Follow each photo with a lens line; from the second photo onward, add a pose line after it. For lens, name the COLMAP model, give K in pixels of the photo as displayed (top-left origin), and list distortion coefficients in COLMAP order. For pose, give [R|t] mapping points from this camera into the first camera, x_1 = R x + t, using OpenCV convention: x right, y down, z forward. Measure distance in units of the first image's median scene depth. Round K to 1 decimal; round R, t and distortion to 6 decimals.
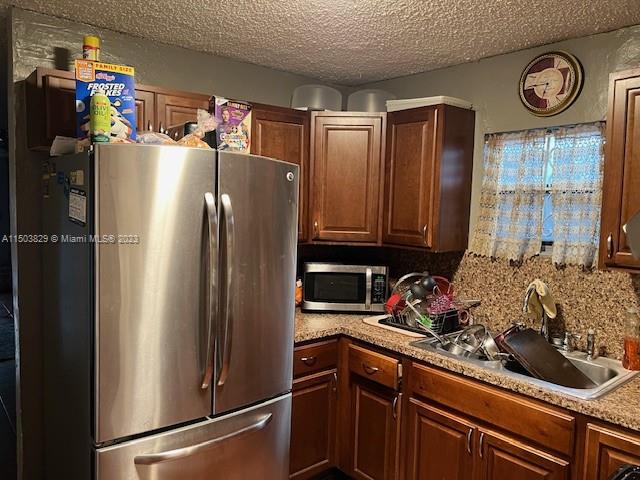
lens RADIAL K [[480.9, 0, 316.4], [0, 480.9, 237.3], [0, 0, 1]] dist [0.028315, -0.040943]
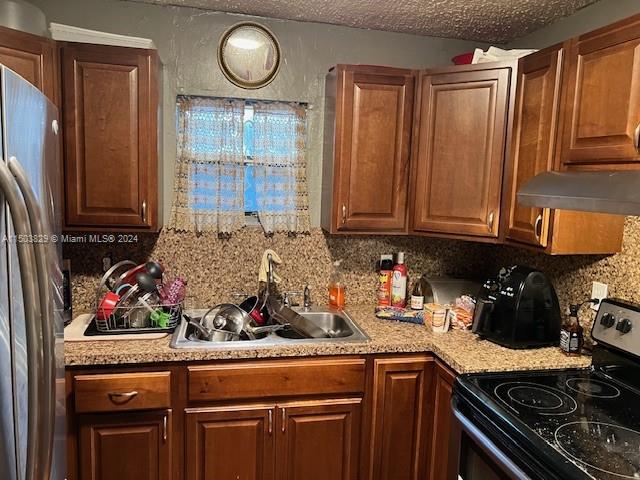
lens RADIAL K [[480.9, 0, 317.9], [0, 480.9, 240.5], [0, 0, 1]] dist [0.028315, -0.040943]
pose [[0.476816, -0.111411, 0.871914, -0.386561], [0.041140, 0.993677, 0.104471, -0.034124], [-0.878040, -0.013943, 0.478385, 0.399353]]
